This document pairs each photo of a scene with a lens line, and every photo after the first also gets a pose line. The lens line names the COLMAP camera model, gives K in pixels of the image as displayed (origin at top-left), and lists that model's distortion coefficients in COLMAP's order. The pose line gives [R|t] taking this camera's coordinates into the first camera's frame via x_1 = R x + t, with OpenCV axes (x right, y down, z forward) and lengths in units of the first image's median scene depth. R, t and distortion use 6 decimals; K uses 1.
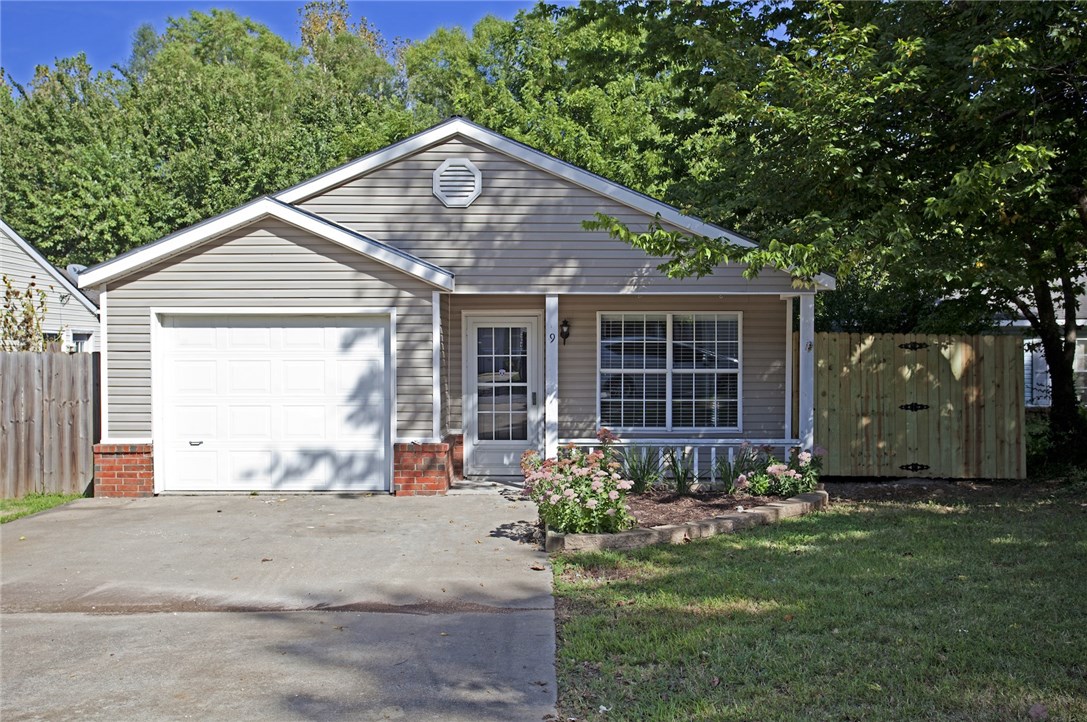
lens RADIAL K [[998.1, 0, 549.8], [0, 998.1, 354.5], [0, 0, 1]] dist [0.032462, 0.000000]
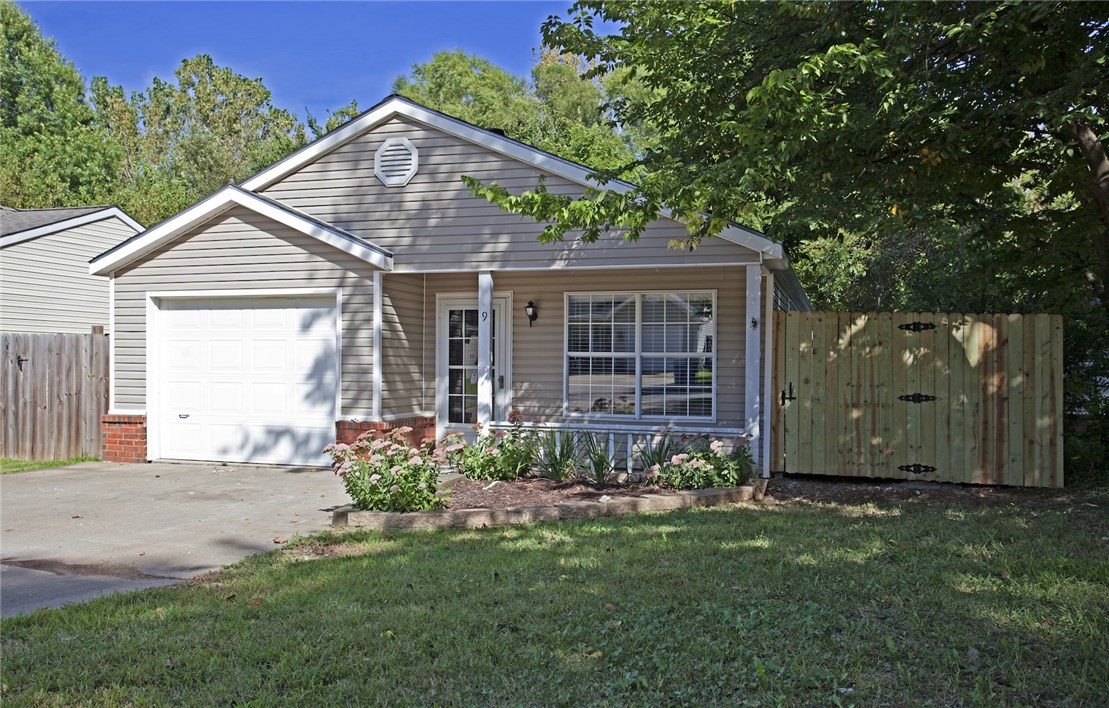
lens RADIAL K [[918.7, 0, 548.3], [0, 918.7, 365.8], [0, 0, 1]] dist [0.003741, 0.024009]
pose [[0.951911, 0.008487, -0.306256, 0.329957], [-0.009755, 0.999949, -0.002611, 0.032475], [0.306219, 0.005473, 0.951945, 0.168889]]
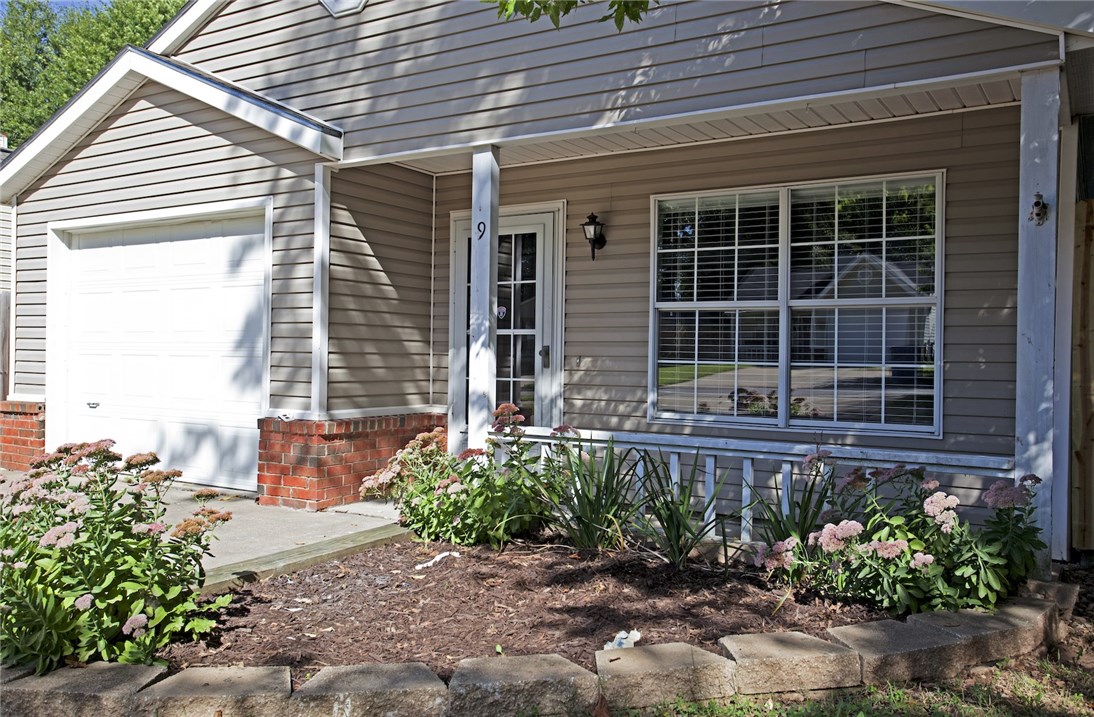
lens RADIAL K [[906.3, 0, 540.0], [0, 906.3, 351.0], [0, 0, 1]] dist [0.003741, 0.024009]
pose [[0.850476, 0.008626, -0.525943, 0.275042], [-0.017440, 0.999778, -0.011803, 0.050849], [0.525724, 0.019211, 0.850438, 0.605637]]
